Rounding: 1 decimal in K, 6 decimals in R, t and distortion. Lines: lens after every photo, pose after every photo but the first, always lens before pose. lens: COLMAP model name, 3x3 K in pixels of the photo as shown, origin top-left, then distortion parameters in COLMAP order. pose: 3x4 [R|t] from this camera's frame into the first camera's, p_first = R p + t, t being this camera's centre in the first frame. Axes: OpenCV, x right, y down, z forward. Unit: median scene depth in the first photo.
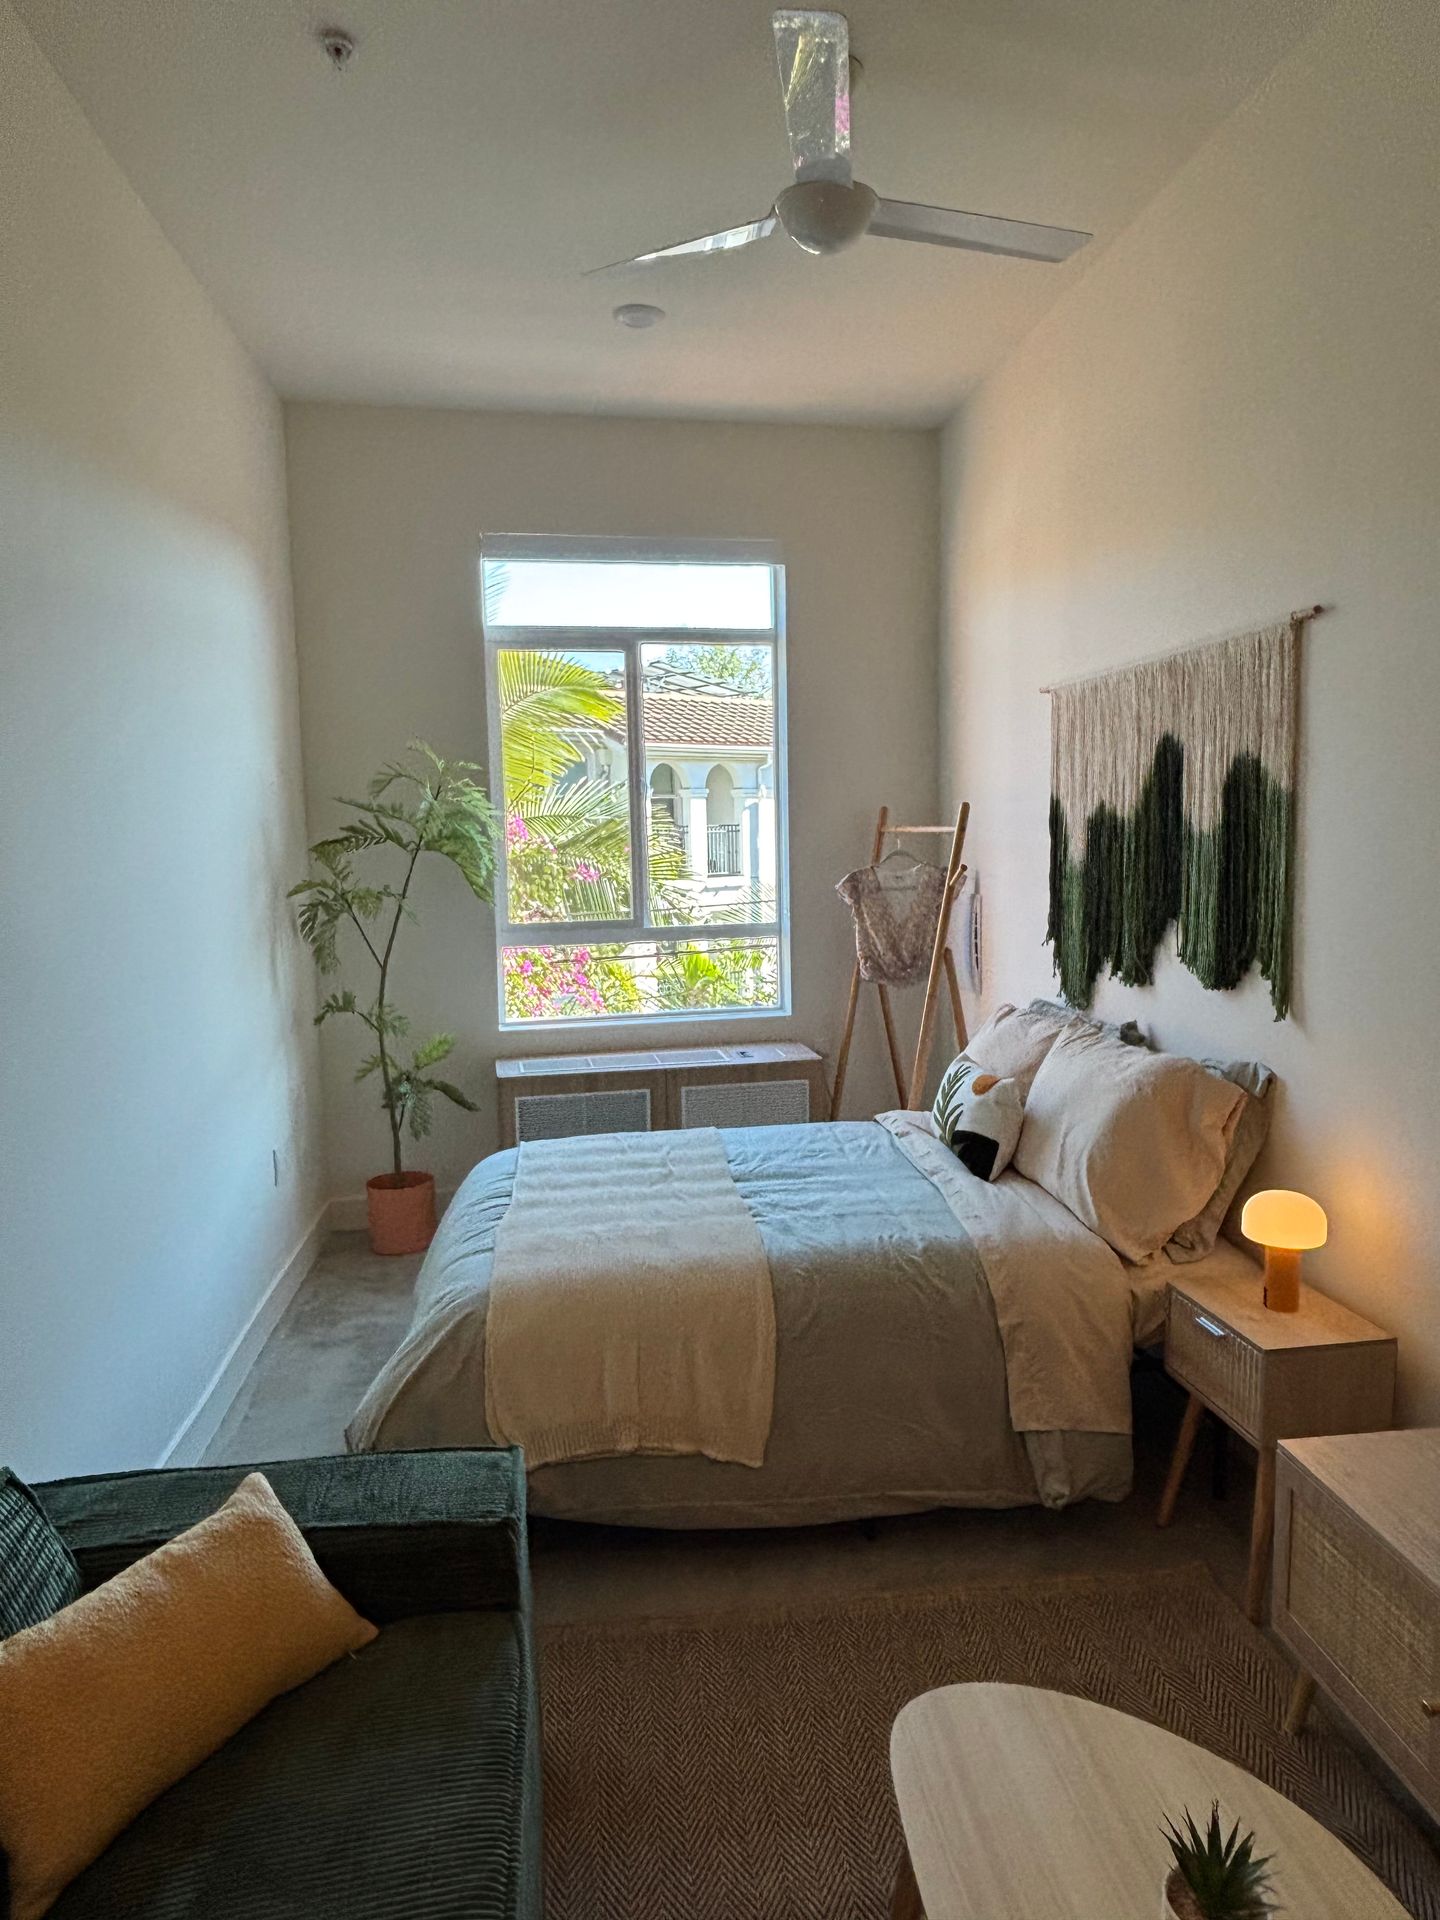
lens RADIAL K [[1180.9, 0, 720.0], [0, 1180.9, 960.0], [0, 0, 1]] dist [0.050823, -0.084155]
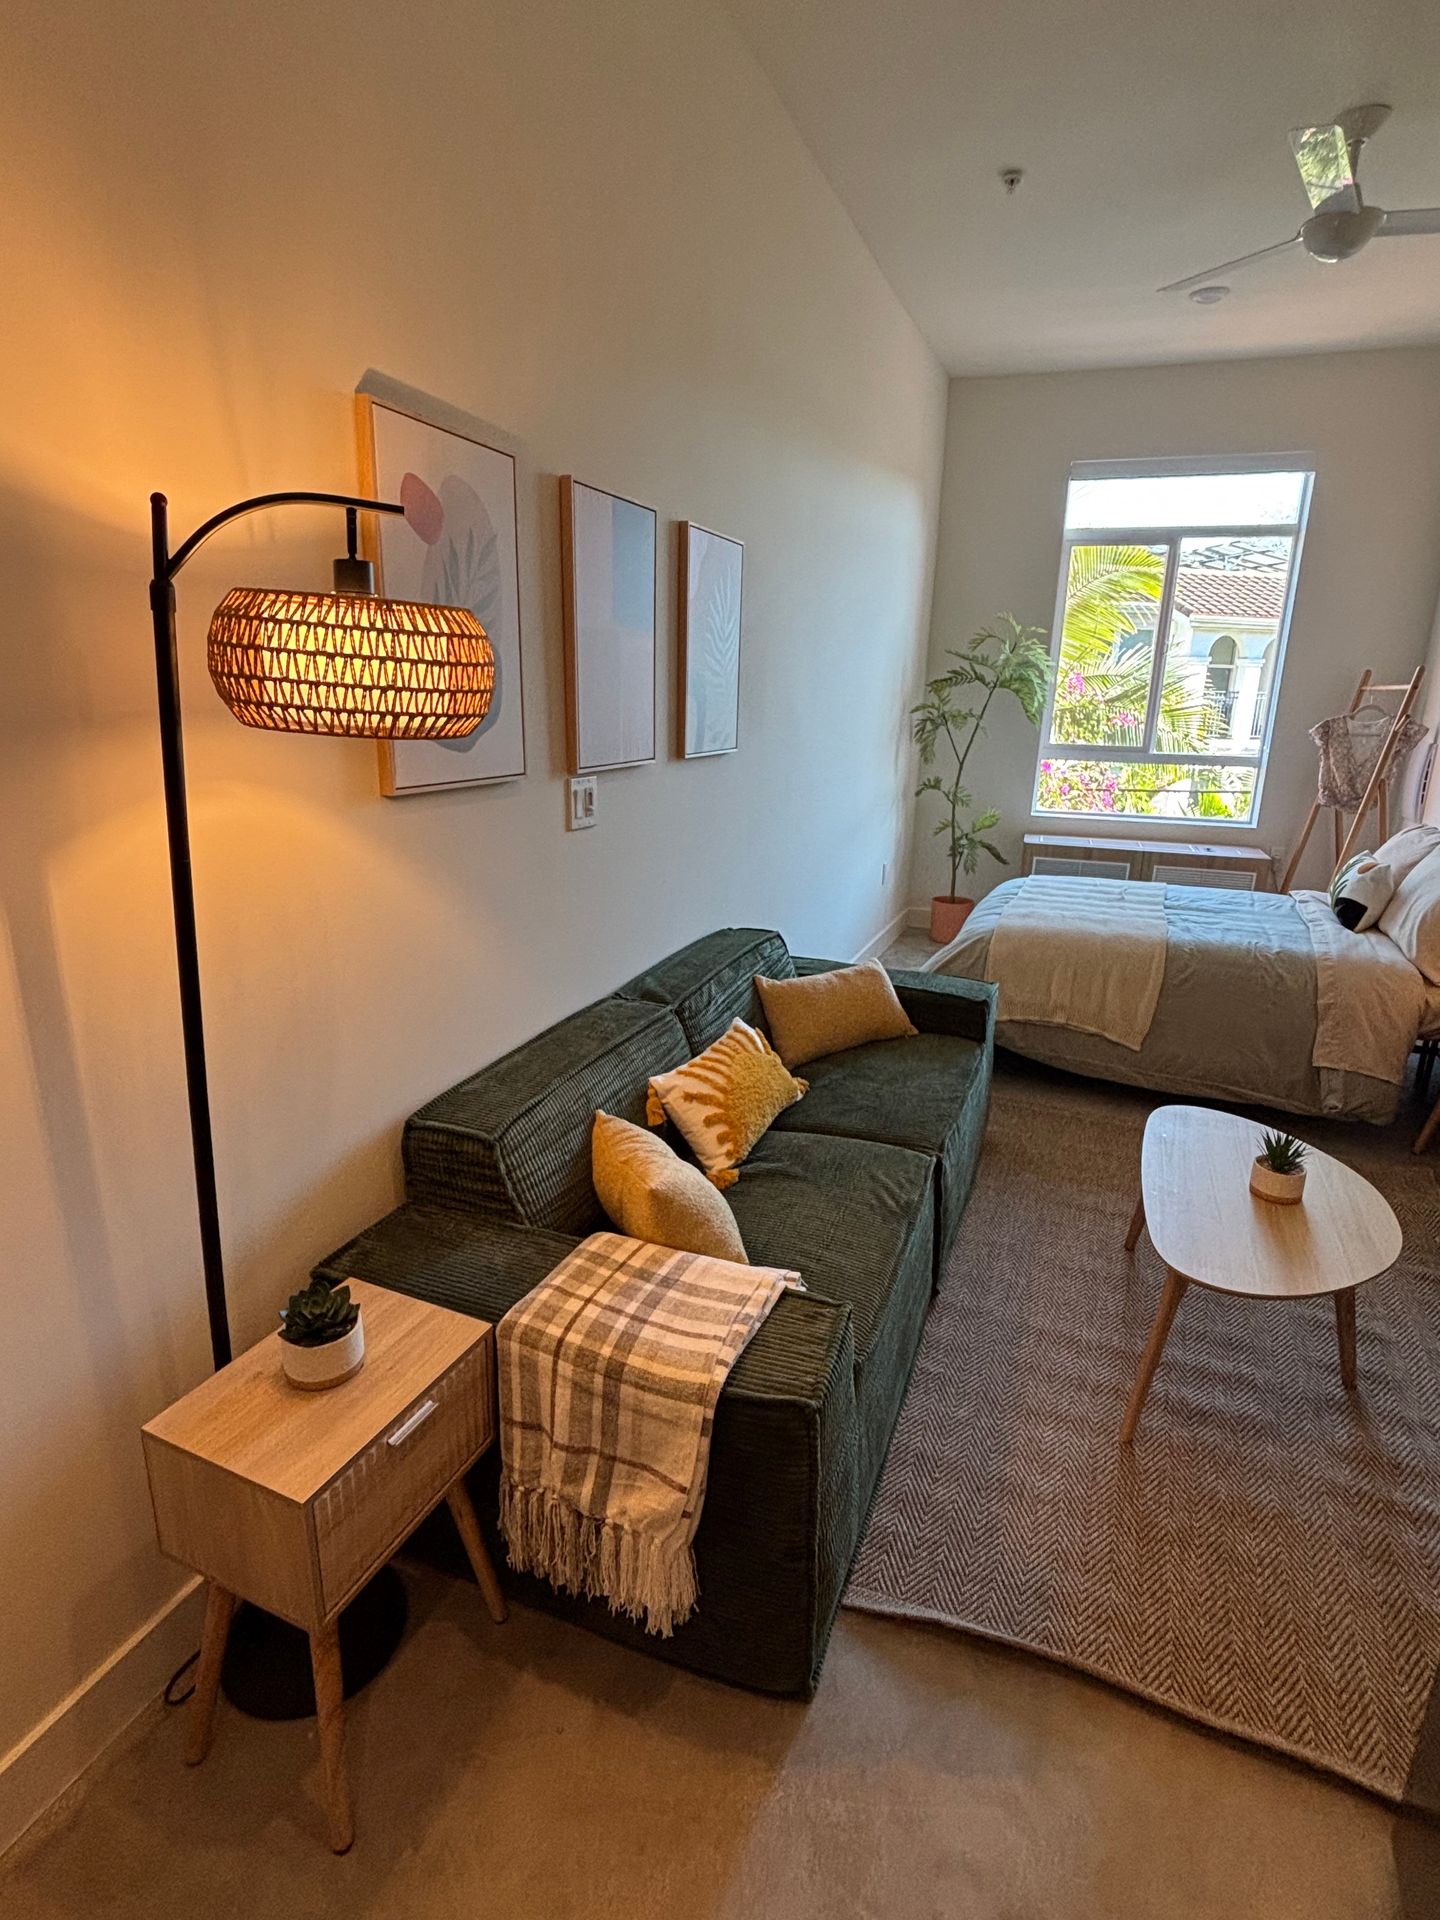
lens RADIAL K [[996.7, 0, 720.0], [0, 996.7, 960.0], [0, 0, 1]] dist [0.001516, -0.002026]
pose [[0.868263, 0.170322, -0.465950, 0.095743], [-0.098172, 0.979634, 0.175156, 0.061524], [0.486294, -0.106338, 0.867301, -0.322600]]
